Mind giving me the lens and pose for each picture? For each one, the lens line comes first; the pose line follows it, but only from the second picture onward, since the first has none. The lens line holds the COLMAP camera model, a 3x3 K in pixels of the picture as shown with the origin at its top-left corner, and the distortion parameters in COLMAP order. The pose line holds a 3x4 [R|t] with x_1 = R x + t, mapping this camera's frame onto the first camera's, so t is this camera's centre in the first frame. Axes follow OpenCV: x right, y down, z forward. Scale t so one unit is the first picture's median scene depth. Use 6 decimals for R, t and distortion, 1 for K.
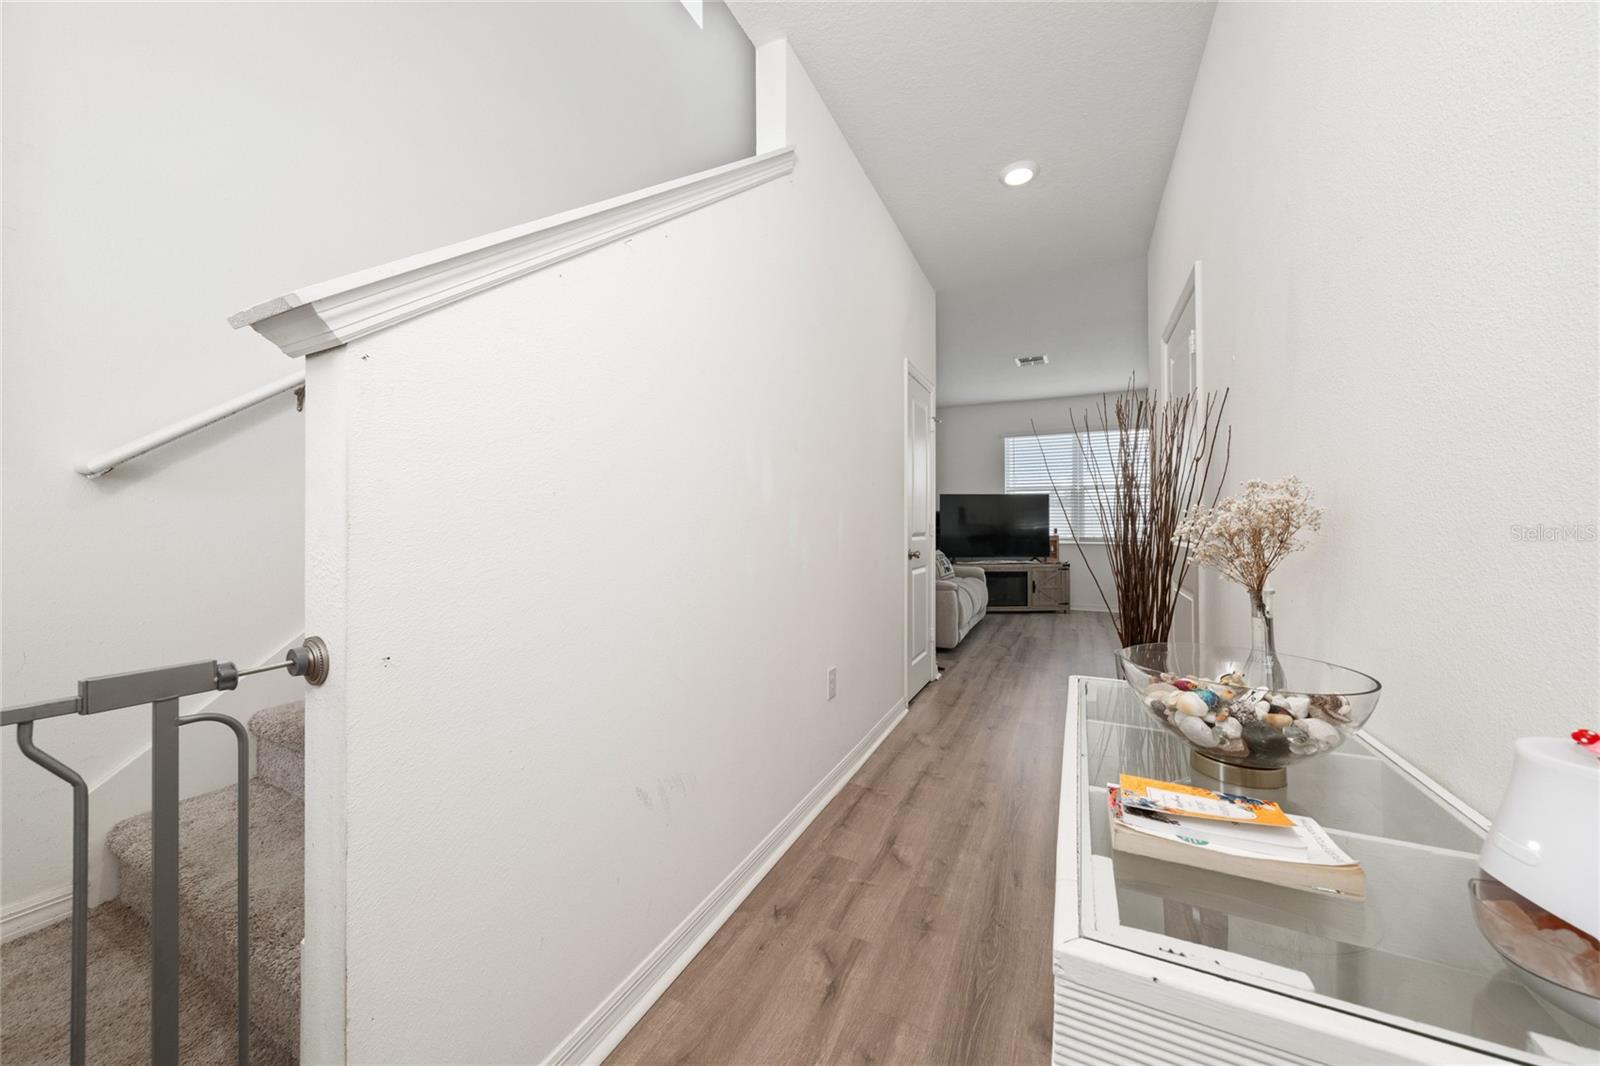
lens RADIAL K [[568.9, 0, 781.2], [0, 568.9, 529.8], [0, 0, 1]] dist [-0.000052, -0.000010]
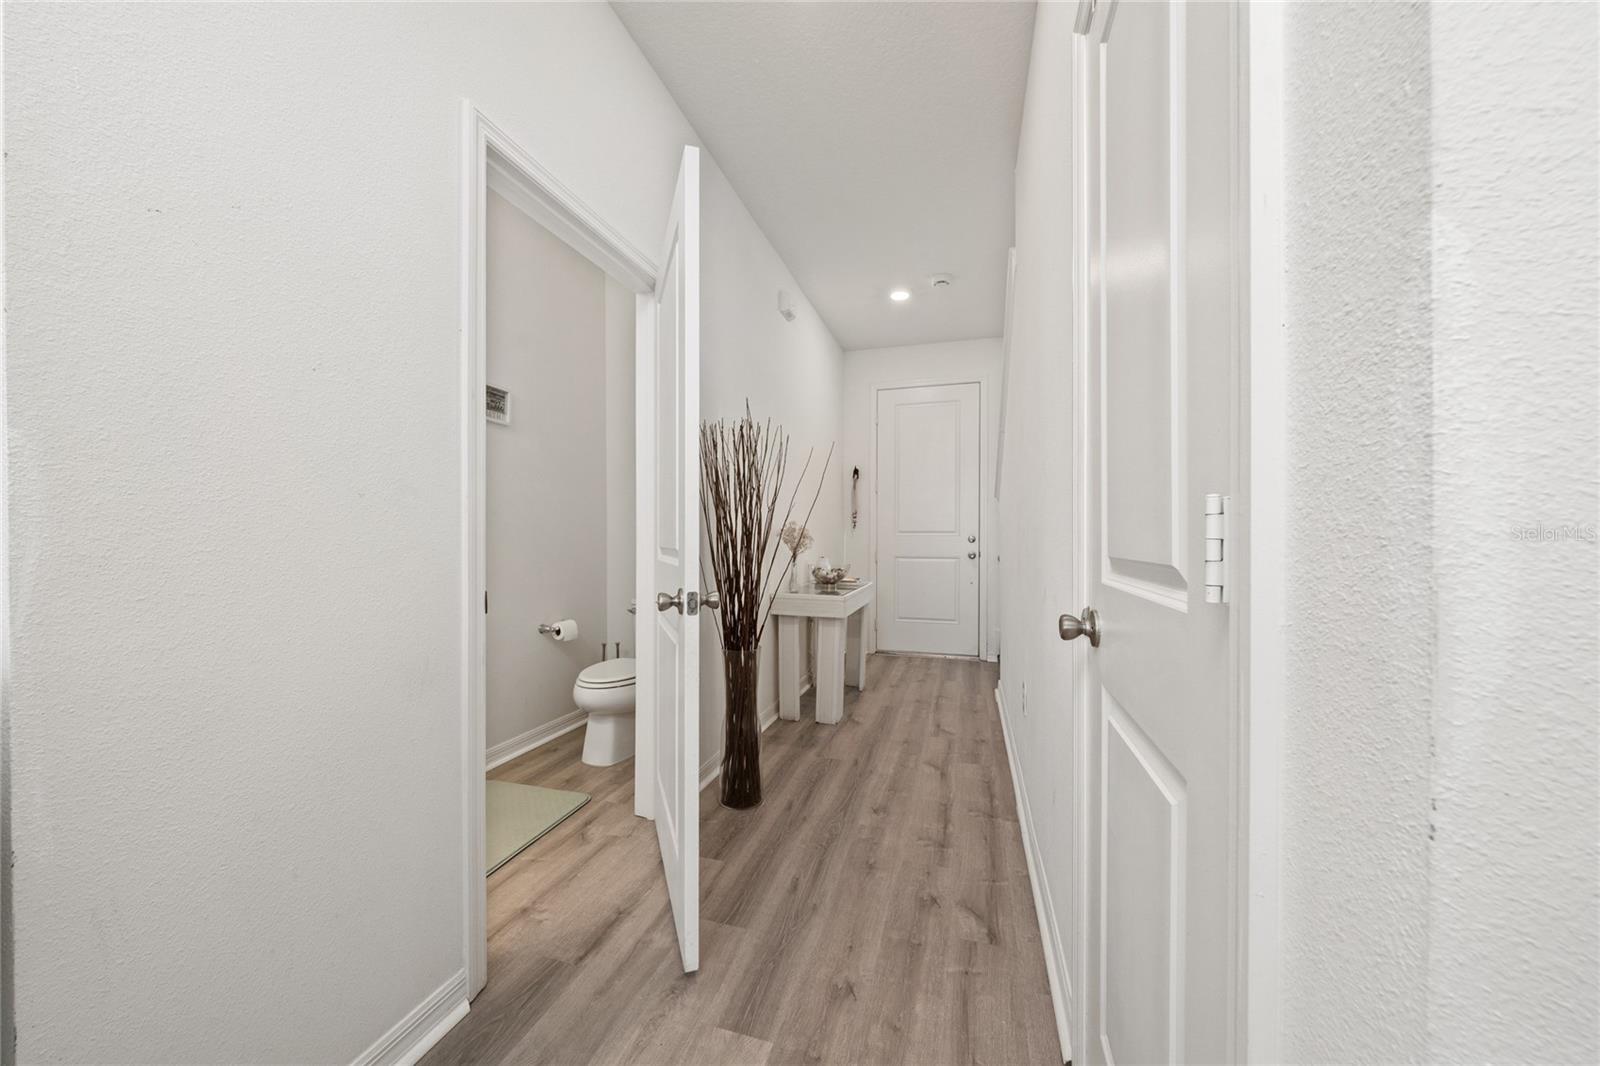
lens RADIAL K [[547.6, 0, 800.0], [0, 547.6, 533.0], [0, 0, 1]] dist [0.000119, 0.000039]
pose [[-0.984046, 0.000801, -0.177910, 0.796756], [0.001691, 0.999987, -0.004853, -0.005007], [0.177904, -0.005076, -0.984035, 2.345955]]
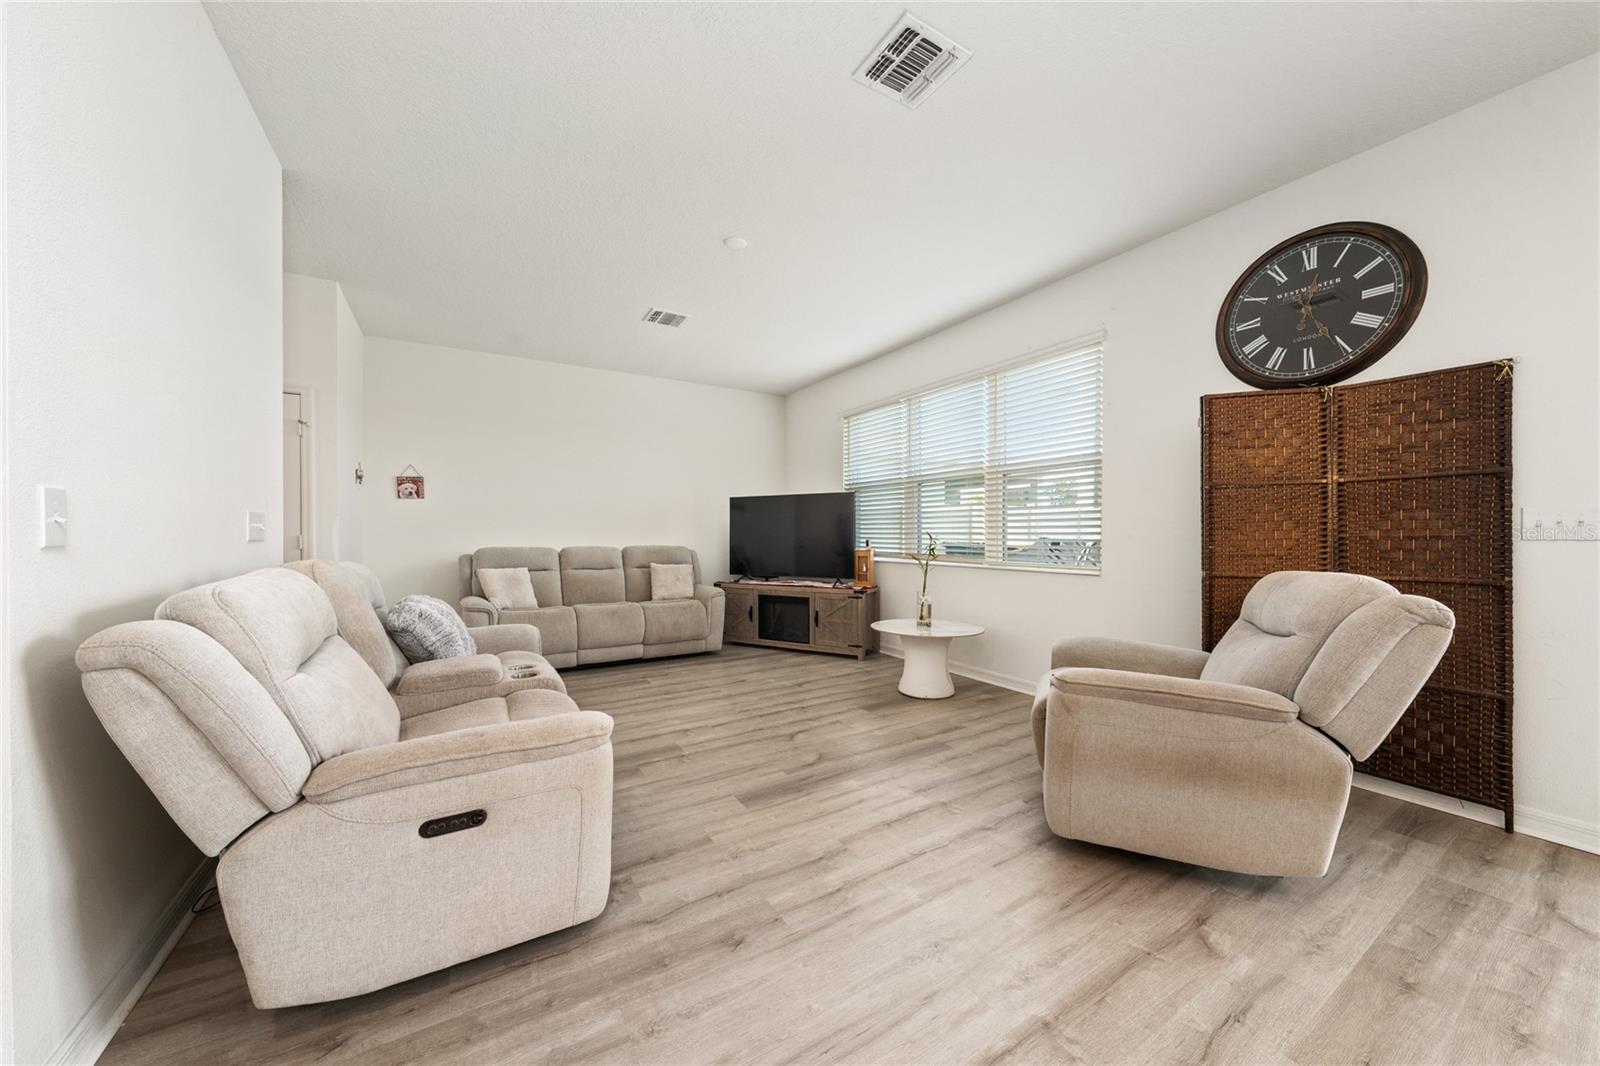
lens RADIAL K [[547.6, 0, 800.0], [0, 547.6, 533.0], [0, 0, 1]] dist [0.000119, 0.000039]
pose [[0.855822, 0.004222, -0.517254, 0.114034], [0.000074, 0.999966, 0.008285, -0.002431], [0.517271, -0.007129, 0.855792, 0.055072]]
